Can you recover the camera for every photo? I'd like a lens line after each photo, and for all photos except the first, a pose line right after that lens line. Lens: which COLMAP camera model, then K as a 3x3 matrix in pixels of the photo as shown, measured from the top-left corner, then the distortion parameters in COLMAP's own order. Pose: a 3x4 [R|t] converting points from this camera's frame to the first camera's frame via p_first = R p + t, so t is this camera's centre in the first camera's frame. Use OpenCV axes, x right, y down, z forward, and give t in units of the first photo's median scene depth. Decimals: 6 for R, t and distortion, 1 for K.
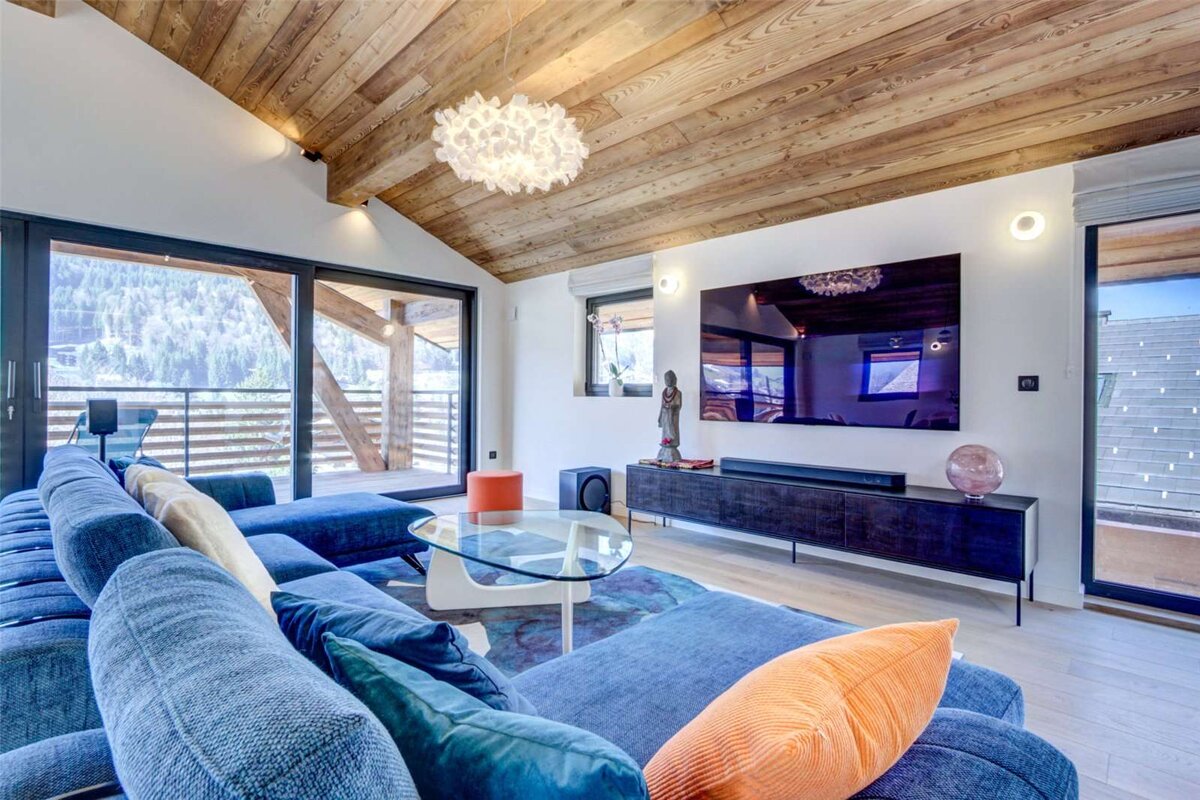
lens RADIAL K [[566.6, 0, 600.0], [0, 566.6, 400.0], [0, 0, 1]] dist [0.000790, 0.000324]
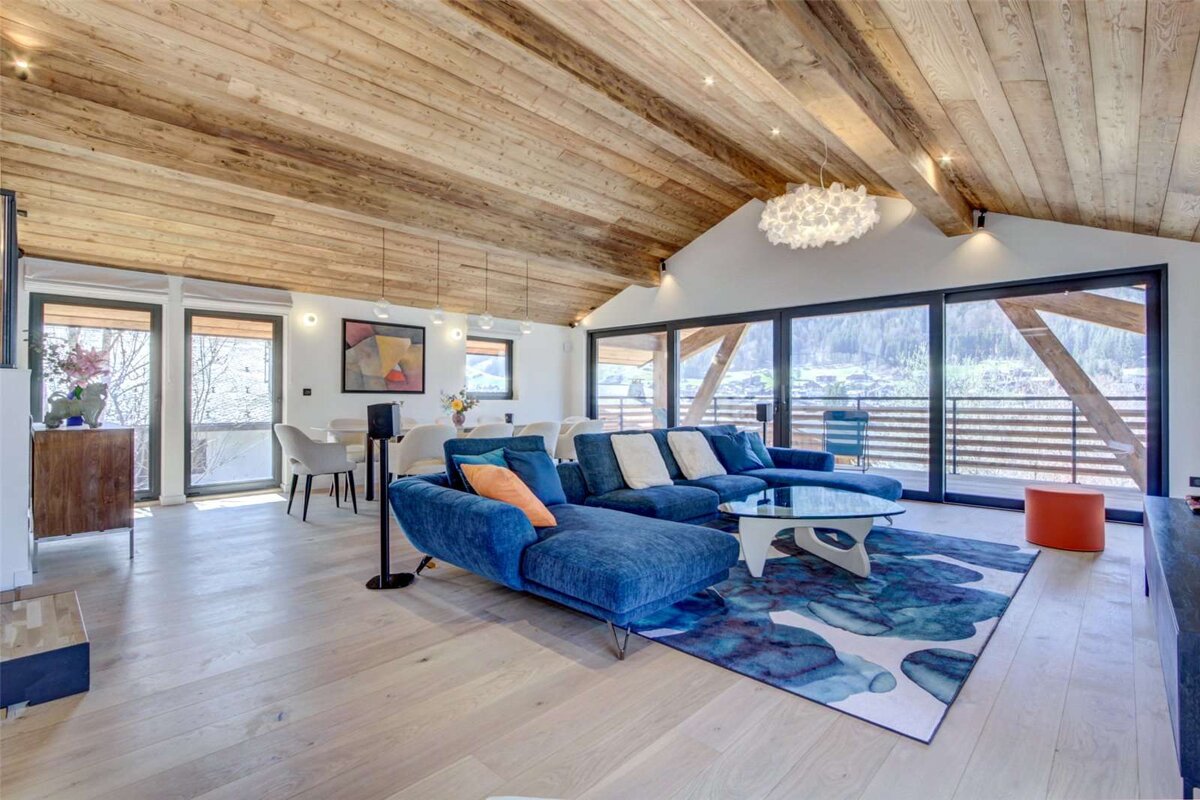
lens RADIAL K [[537.6, 0, 595.4], [0, 537.6, 397.2], [0, 0, 1]] dist [-0.000263, 0.000107]
pose [[0.011515, -0.014200, -0.999833, 0.596173], [-0.009159, 0.999856, -0.014306, 0.004598], [0.999892, 0.009322, 0.011383, 0.243117]]
